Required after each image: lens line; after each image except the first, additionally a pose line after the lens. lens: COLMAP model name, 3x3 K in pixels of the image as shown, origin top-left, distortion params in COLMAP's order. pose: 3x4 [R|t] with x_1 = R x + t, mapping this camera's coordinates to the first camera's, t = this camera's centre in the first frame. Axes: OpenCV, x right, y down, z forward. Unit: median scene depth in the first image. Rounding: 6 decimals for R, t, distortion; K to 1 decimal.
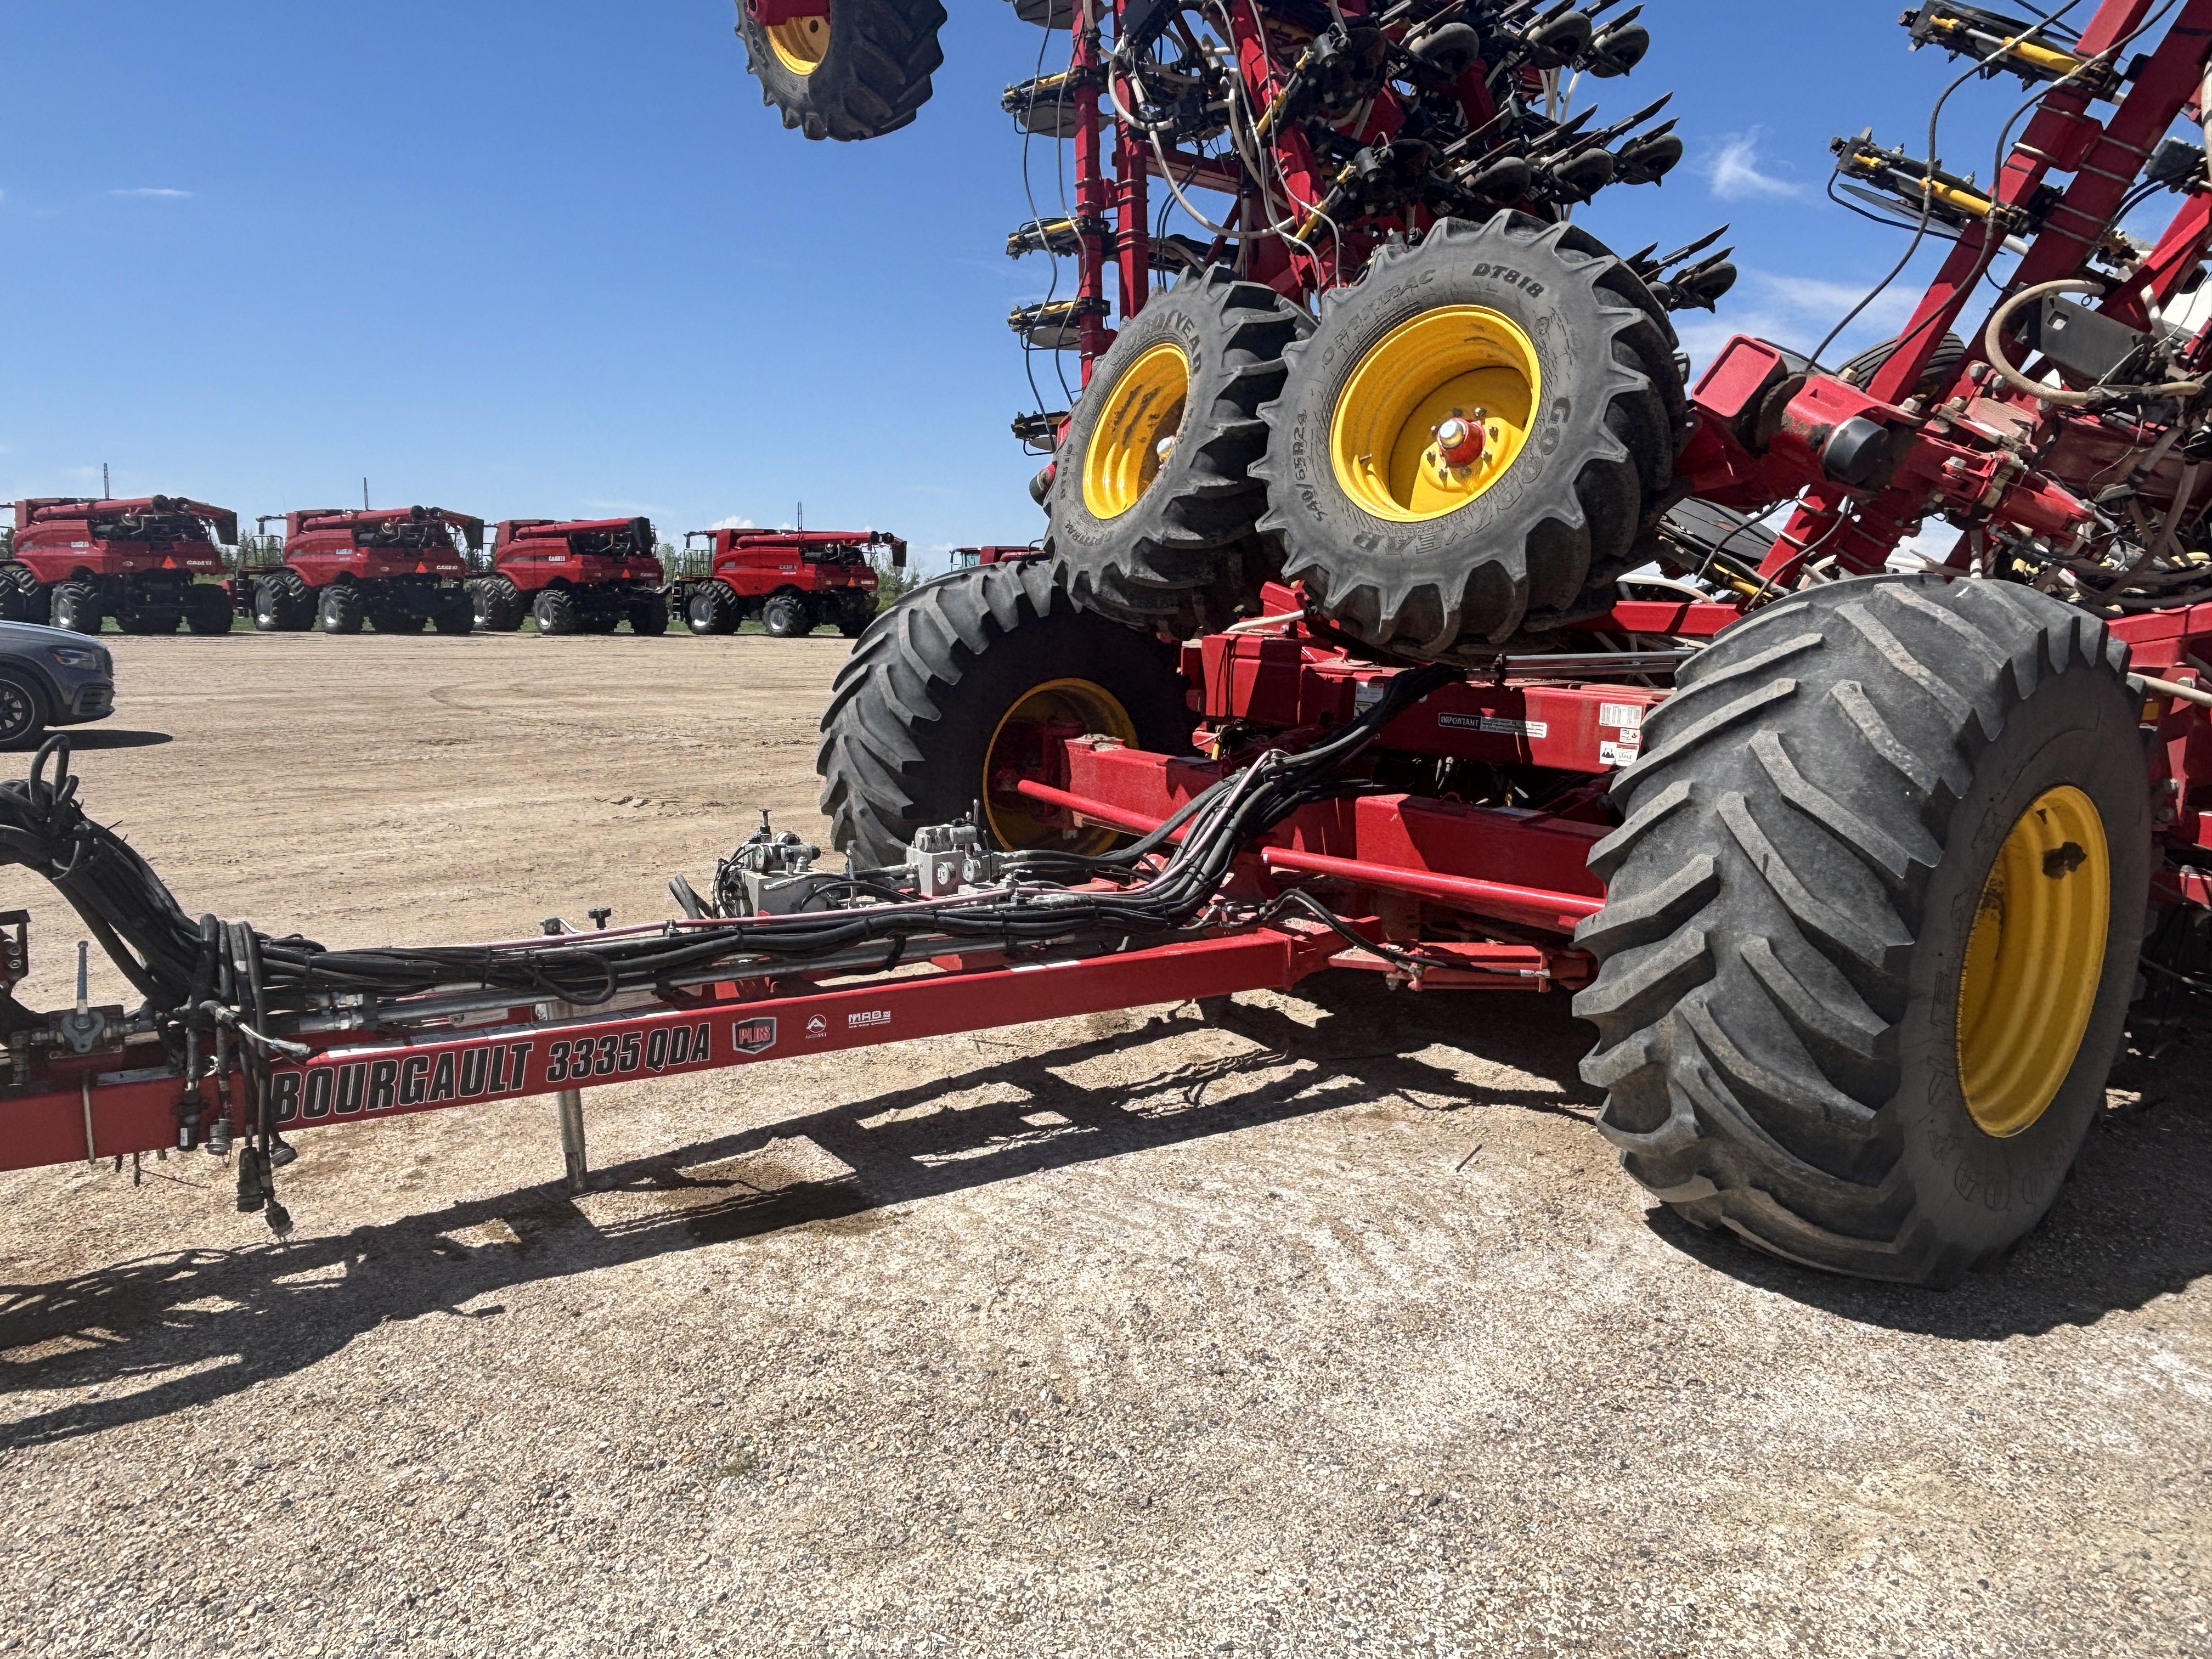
lens RADIAL K [[1550.6, 0, 1106.0], [0, 1550.6, 829.5], [0, 0, 1]] dist [0.006804, 0.001969]
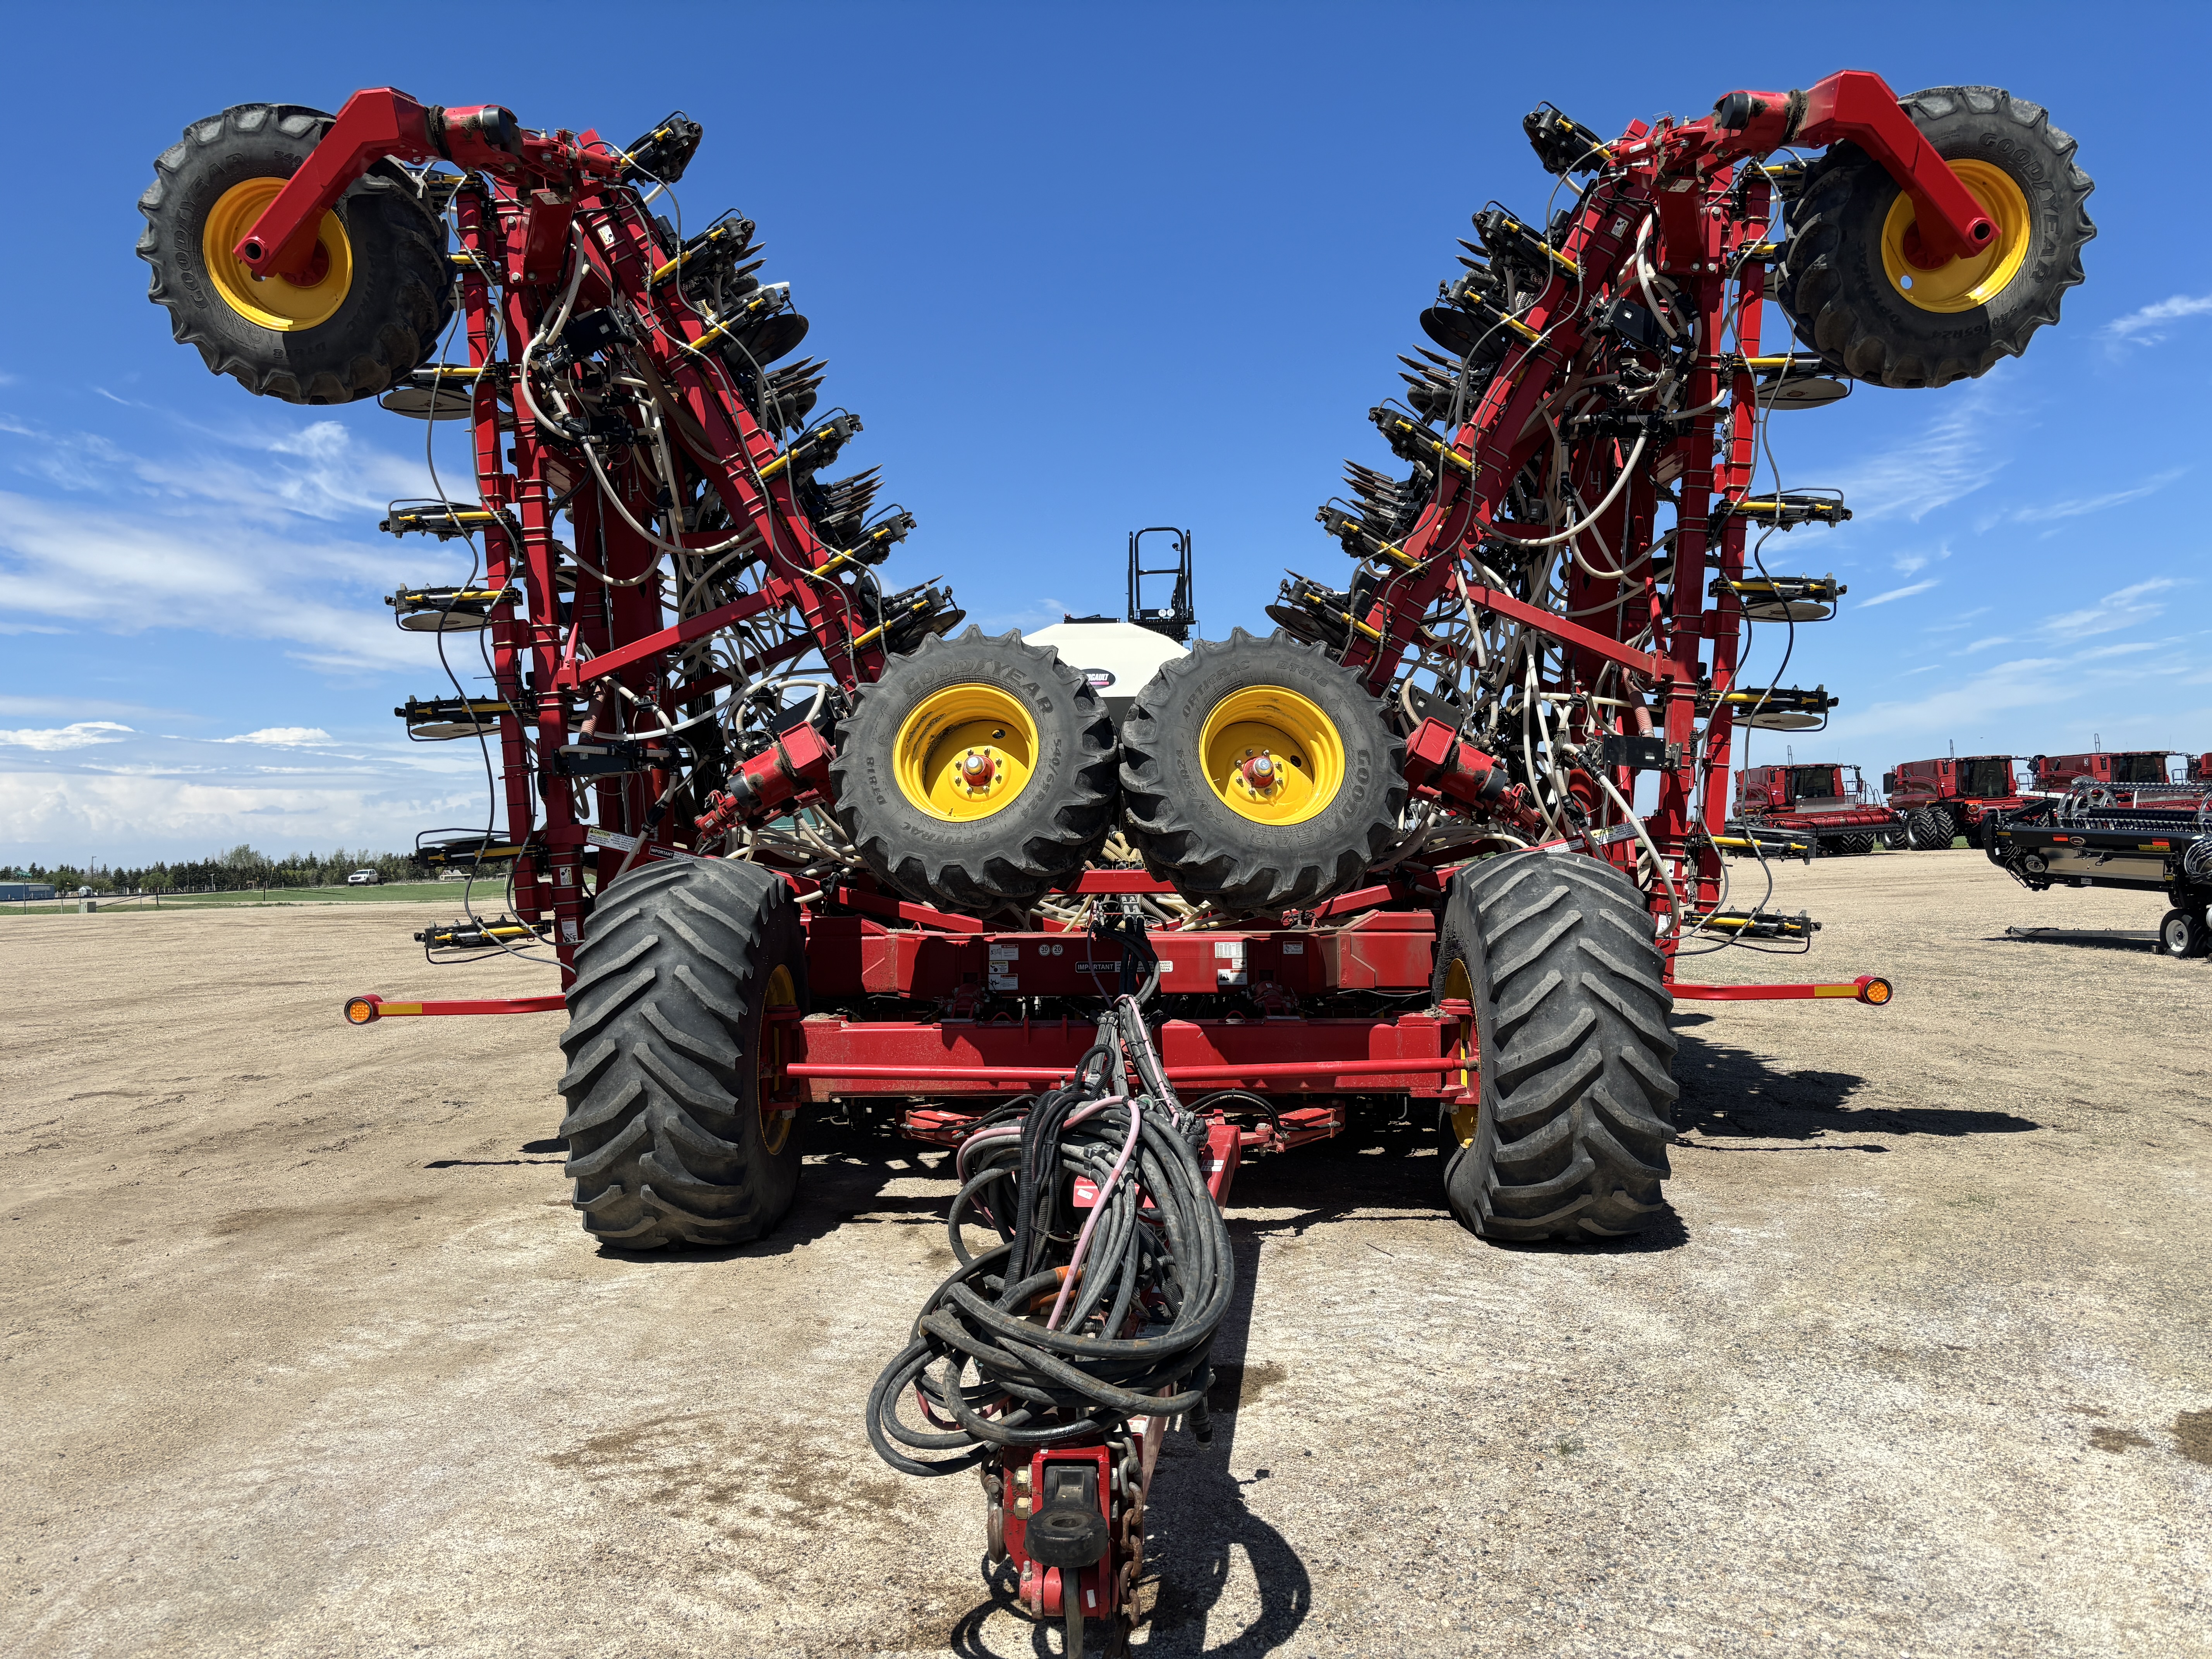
lens RADIAL K [[1676.6, 0, 1113.1], [0, 1676.6, 838.2], [0, 0, 1]] dist [0.011212, 0.002096]
pose [[0.626983, -0.027918, 0.778533, -1.100794], [0.145495, 0.985970, -0.081816, -0.074953], [-0.765326, 0.164569, 0.622248, 0.117265]]
